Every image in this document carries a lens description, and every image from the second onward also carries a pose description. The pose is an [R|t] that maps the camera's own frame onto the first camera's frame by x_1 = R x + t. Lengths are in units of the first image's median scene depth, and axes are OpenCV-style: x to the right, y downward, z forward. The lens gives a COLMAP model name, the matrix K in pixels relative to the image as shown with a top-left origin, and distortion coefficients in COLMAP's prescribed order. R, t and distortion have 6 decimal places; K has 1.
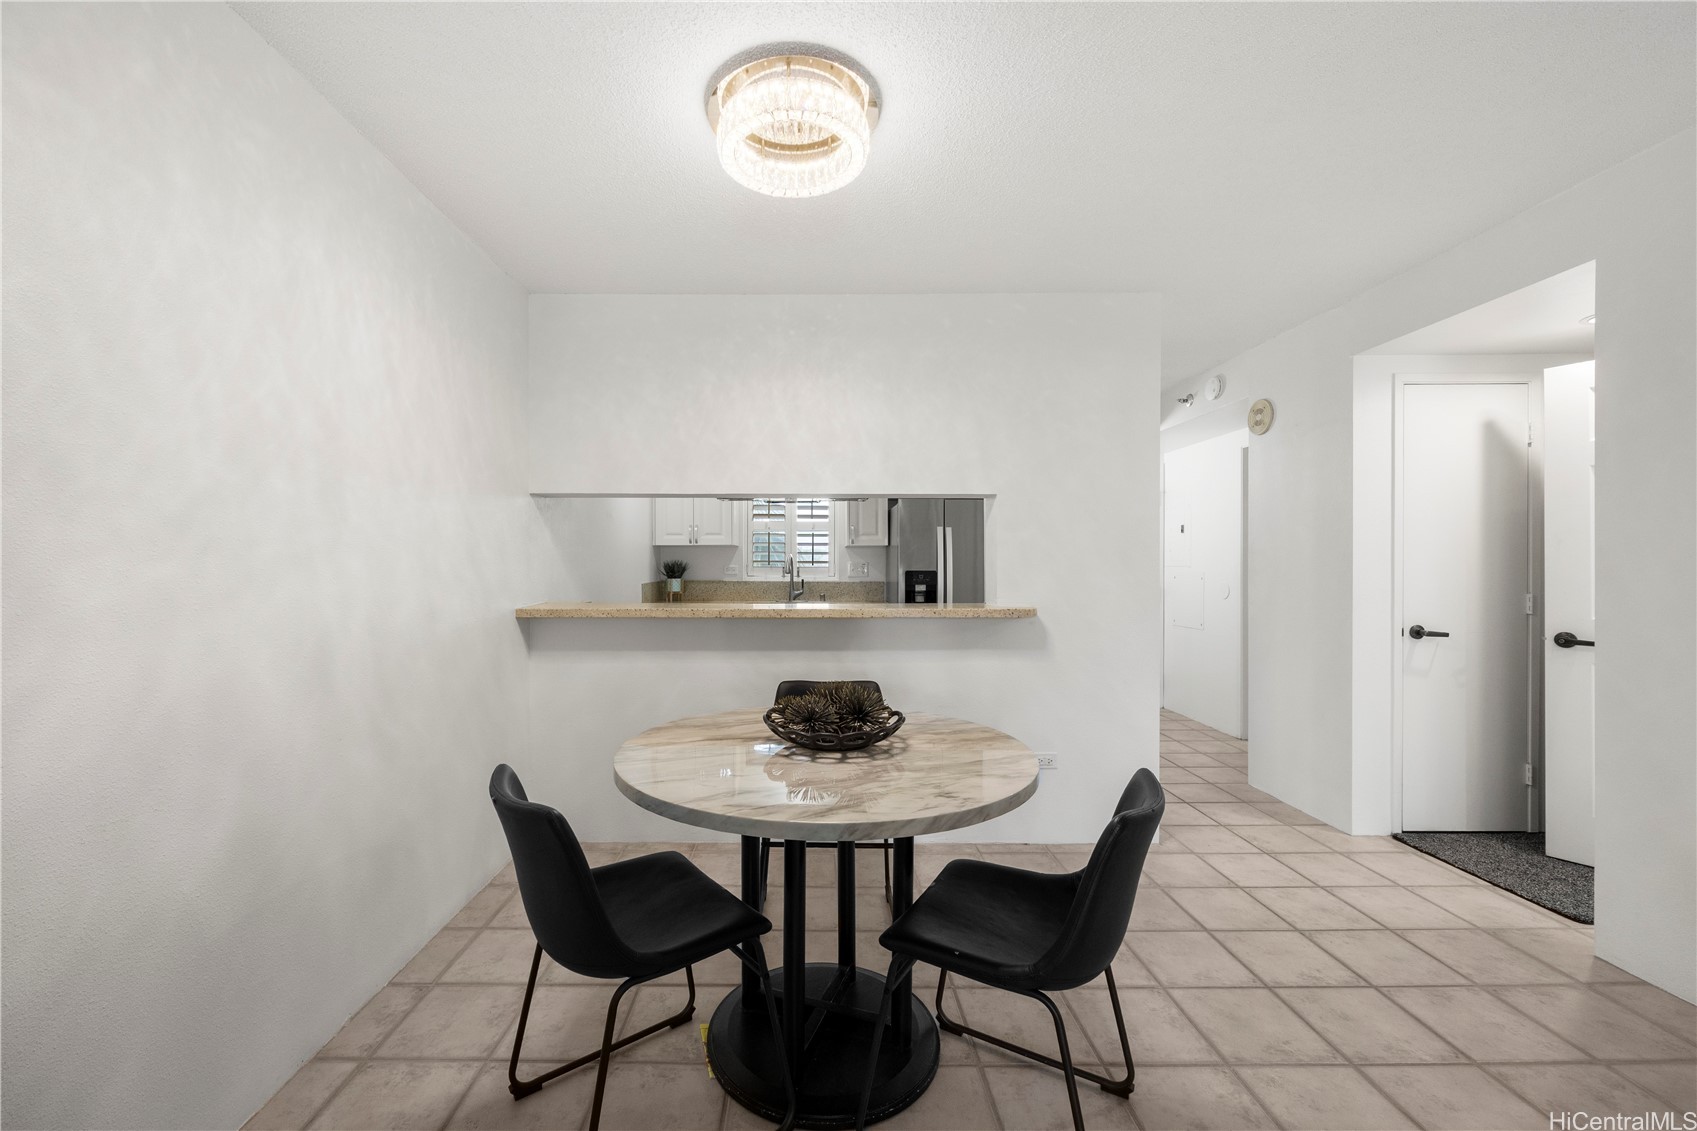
lens RADIAL K [[683.8, 0, 801.9], [0, 683.8, 567.9], [0, 0, 1]] dist [0.000983, 0.000361]
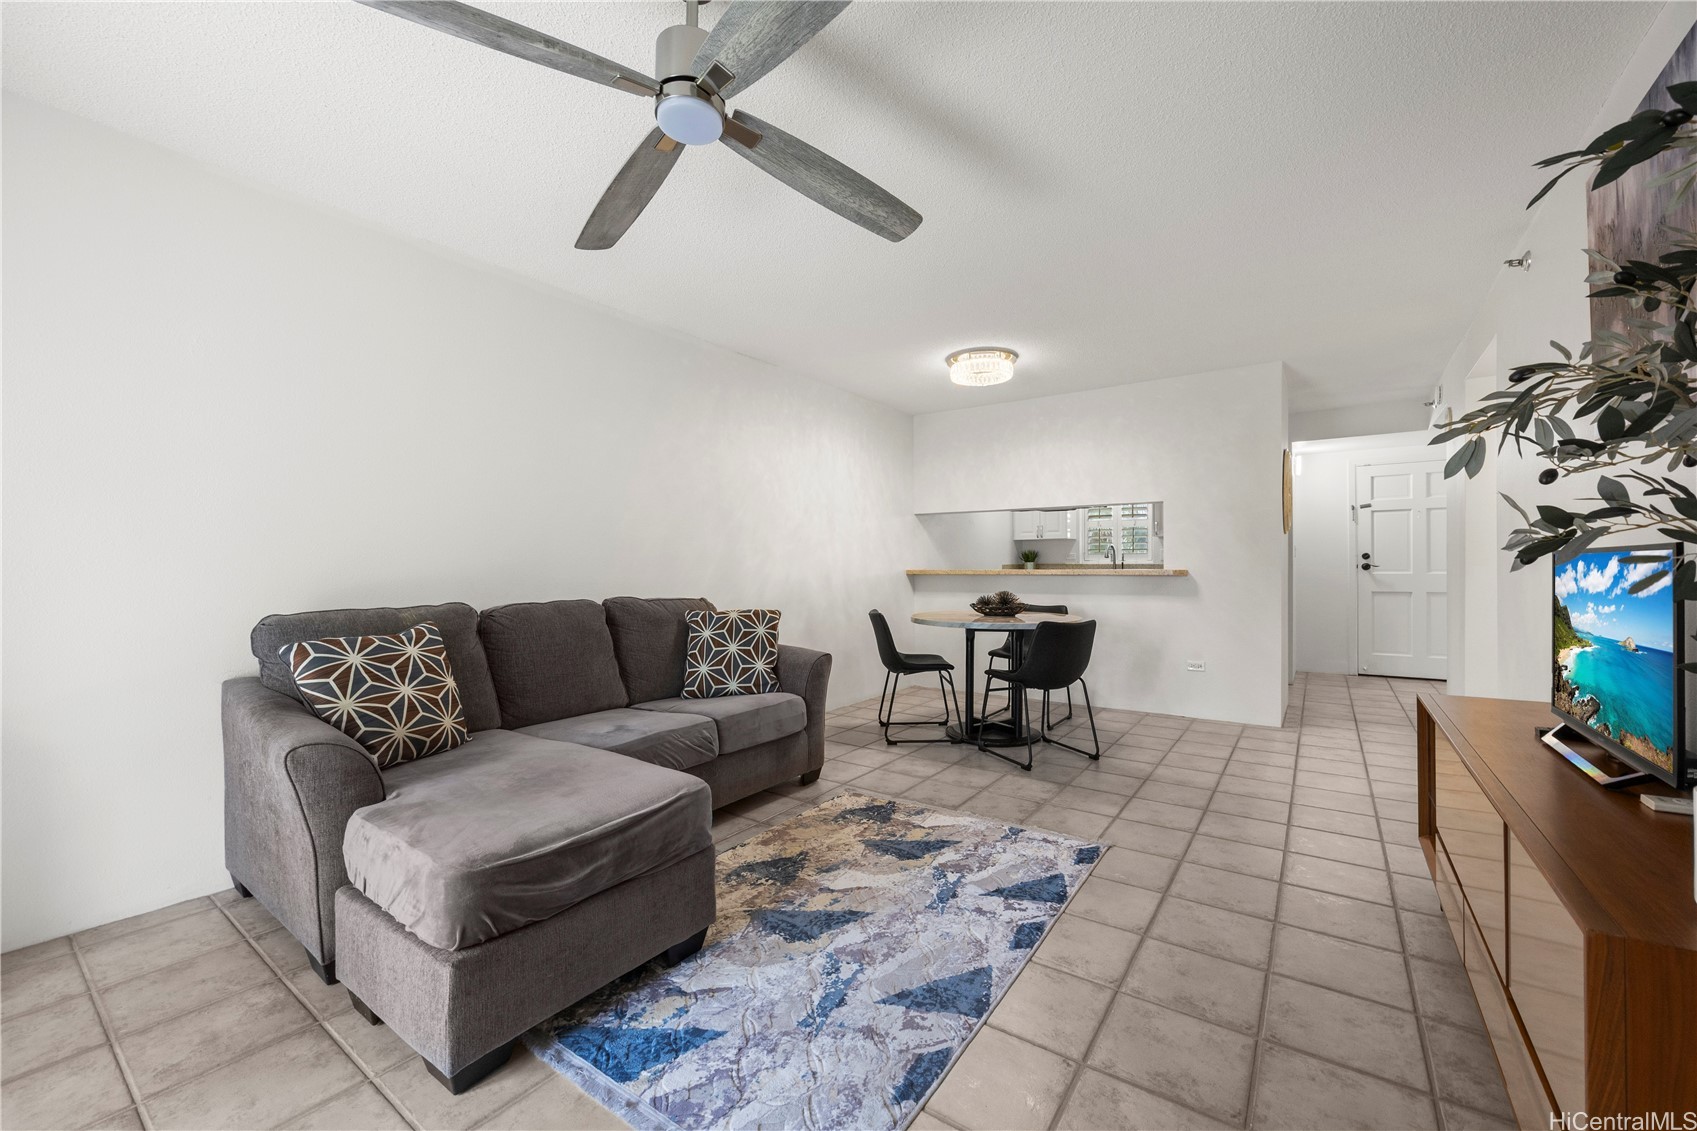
lens RADIAL K [[664.9, 0, 853.4], [0, 664.9, 561.9], [0, 0, 1]] dist [-0.004800, -0.000672]
pose [[0.824217, -0.006068, -0.566242, 0.369498], [-0.000172, 0.999940, -0.010966, 0.035579], [0.566274, 0.009136, 0.824166, -0.474186]]
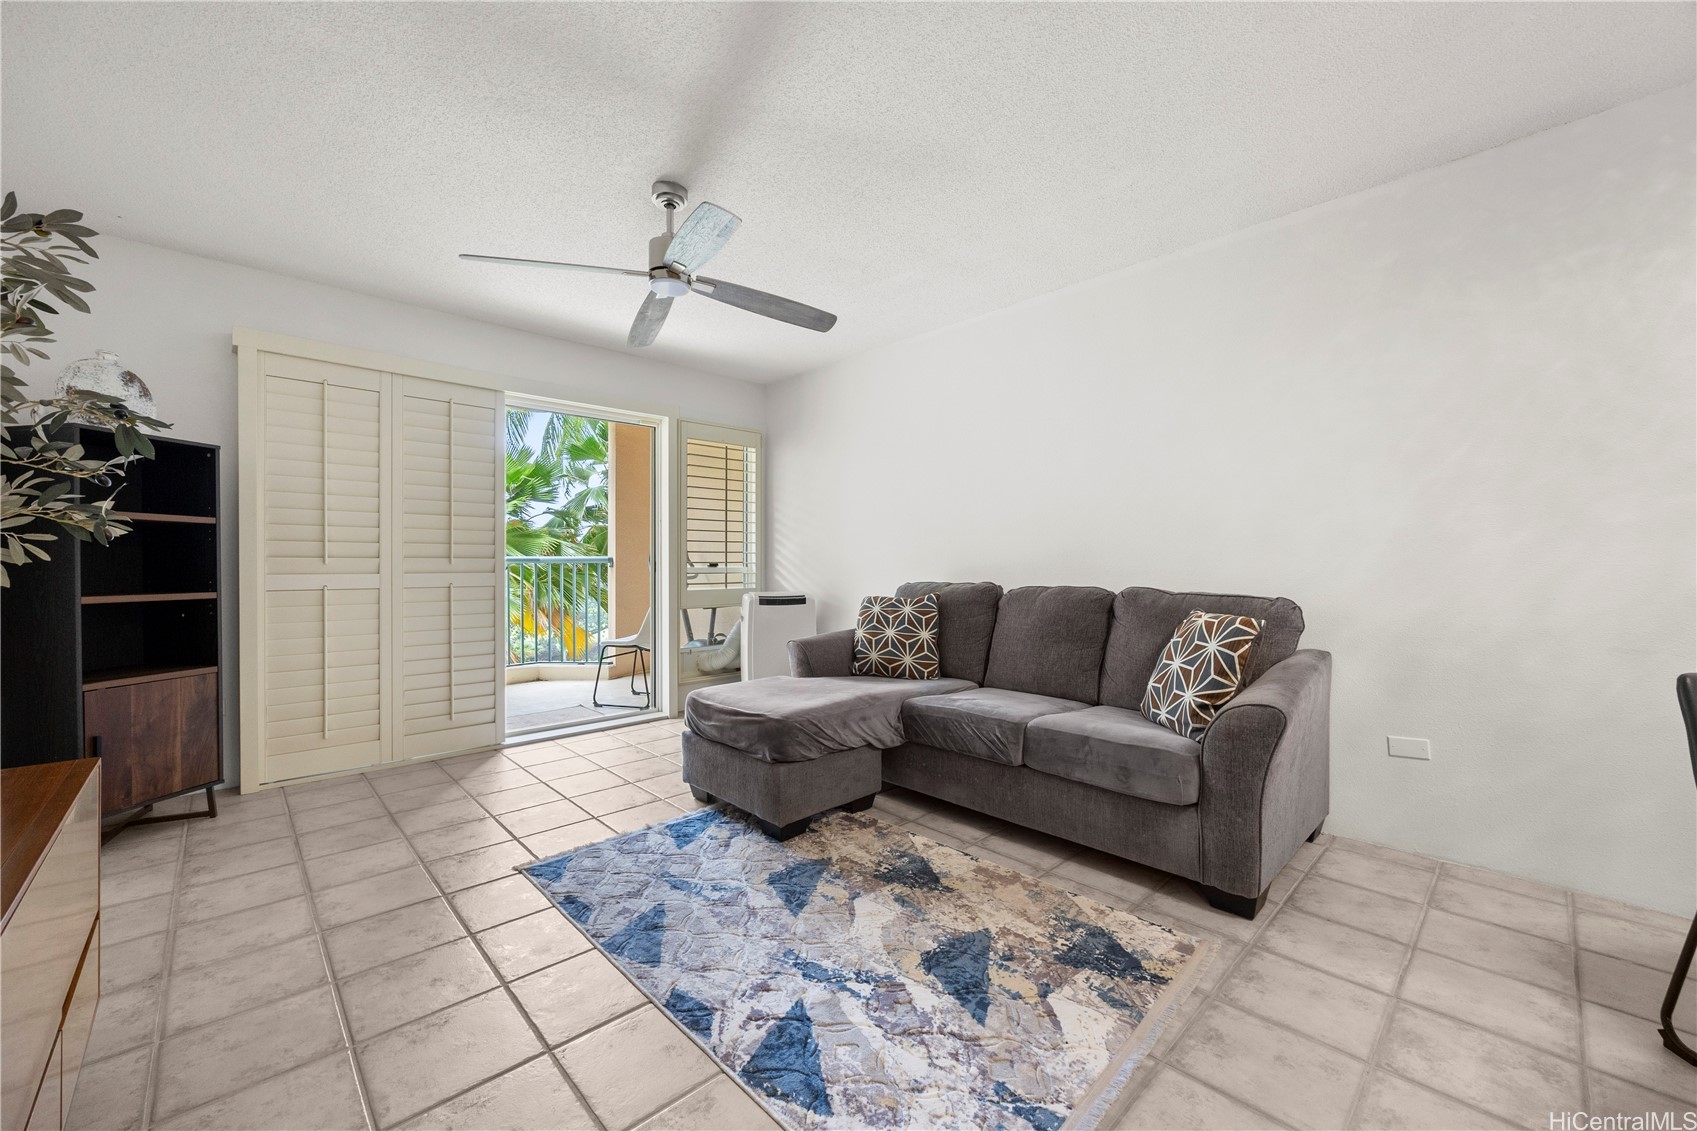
lens RADIAL K [[664.9, 0, 843.9], [0, 664.9, 564.8], [0, 0, 1]] dist [-0.004800, -0.000672]
pose [[-0.718522, 0.002425, -0.695500, 0.395789], [-0.001969, 0.999983, 0.005520, 0.041635], [0.695502, 0.005336, -0.718505, 0.212606]]
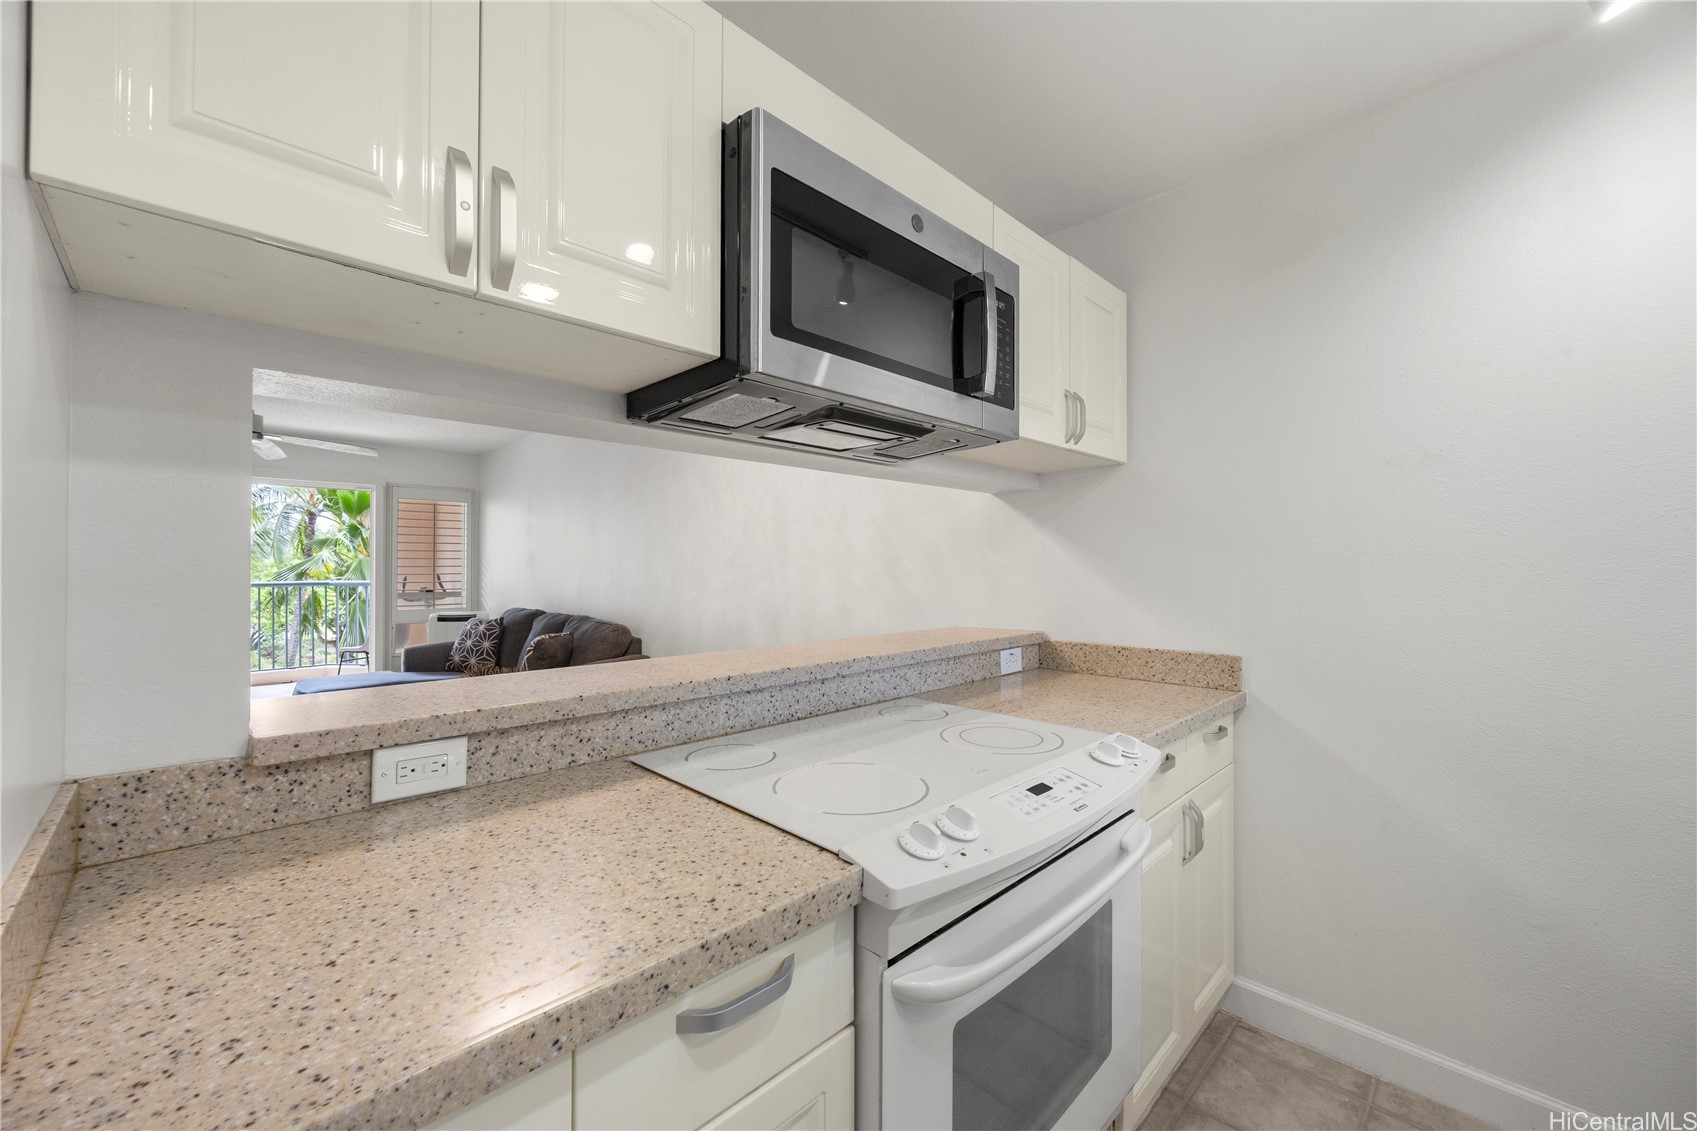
lens RADIAL K [[664.9, 0, 844.1], [0, 664.9, 565.3], [0, 0, 1]] dist [-0.004800, -0.000672]
pose [[-0.702721, -0.005078, -0.711447, 0.198322], [-0.006906, 0.999976, -0.000316, -0.011444], [0.711432, 0.004691, -0.702739, 0.926650]]
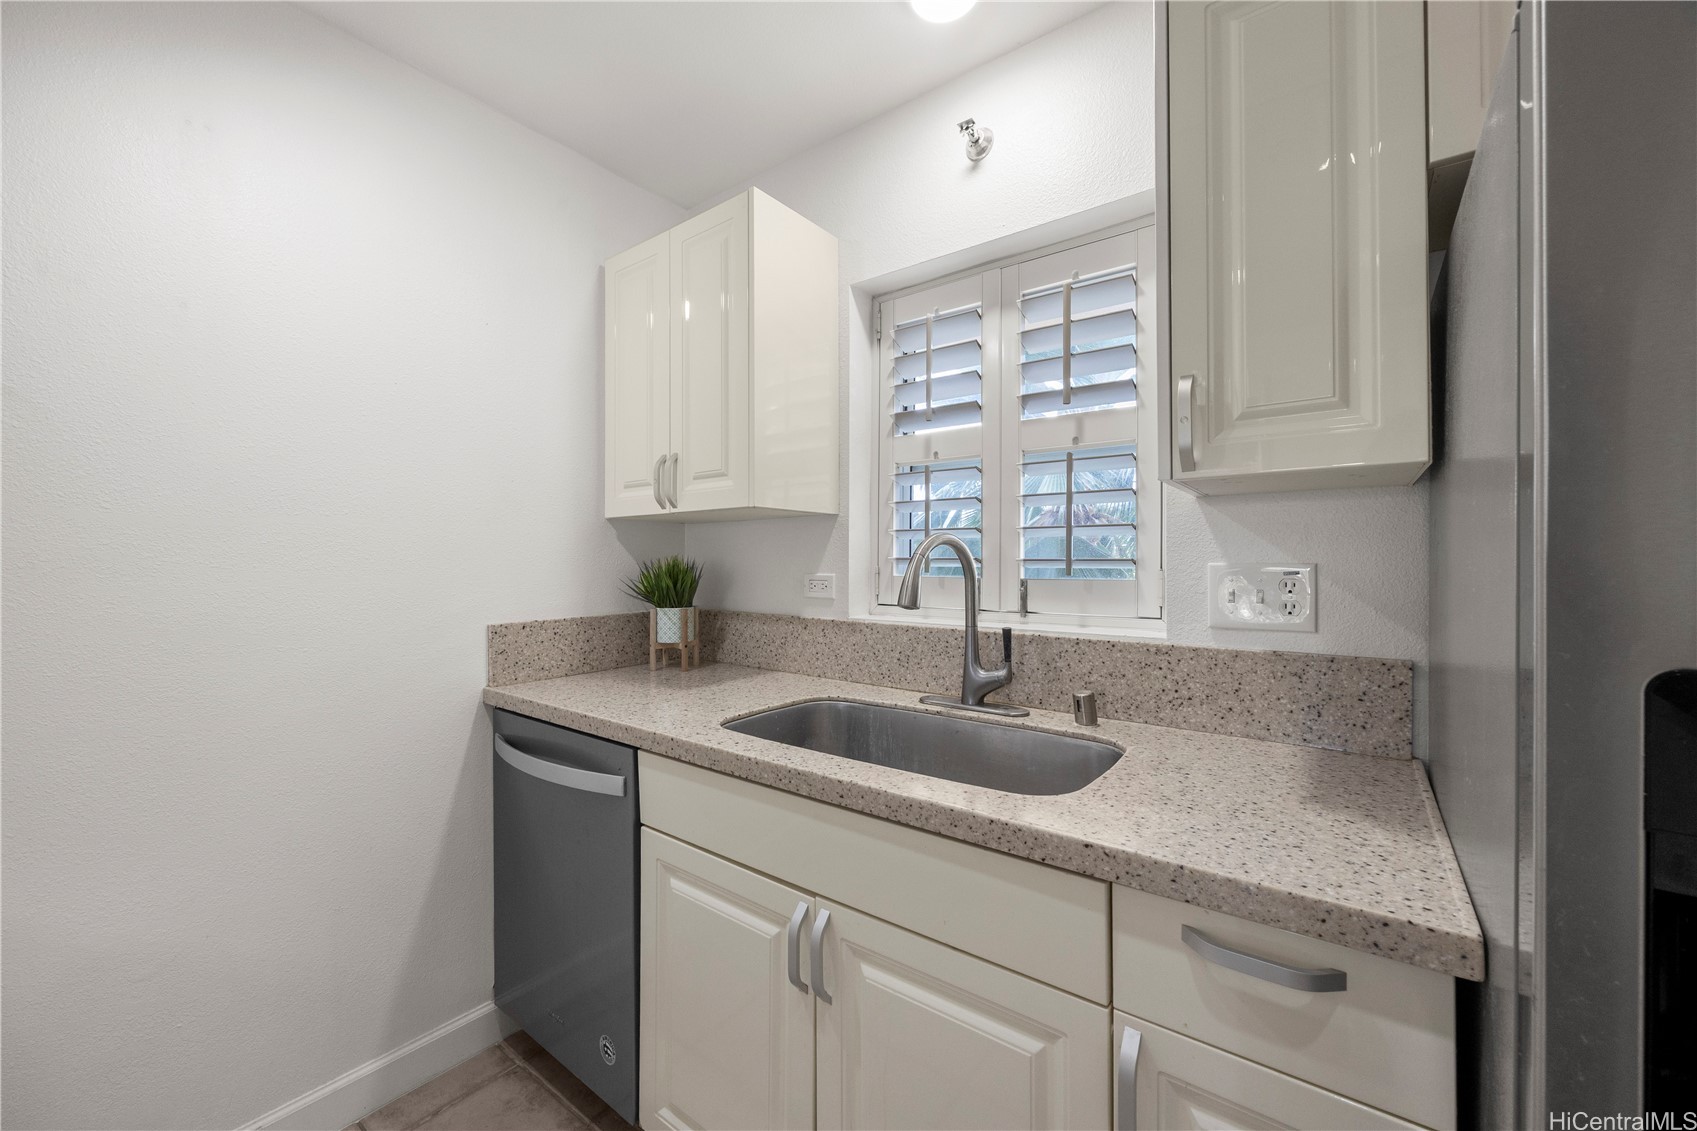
lens RADIAL K [[664.9, 0, 842.9], [0, 664.9, 557.9], [0, 0, 1]] dist [-0.004800, -0.000672]
pose [[0.802666, -0.003862, -0.596416, 0.121805], [-0.004311, 0.999915, -0.012277, -0.008264], [0.596413, 0.012425, 0.802581, 0.893990]]
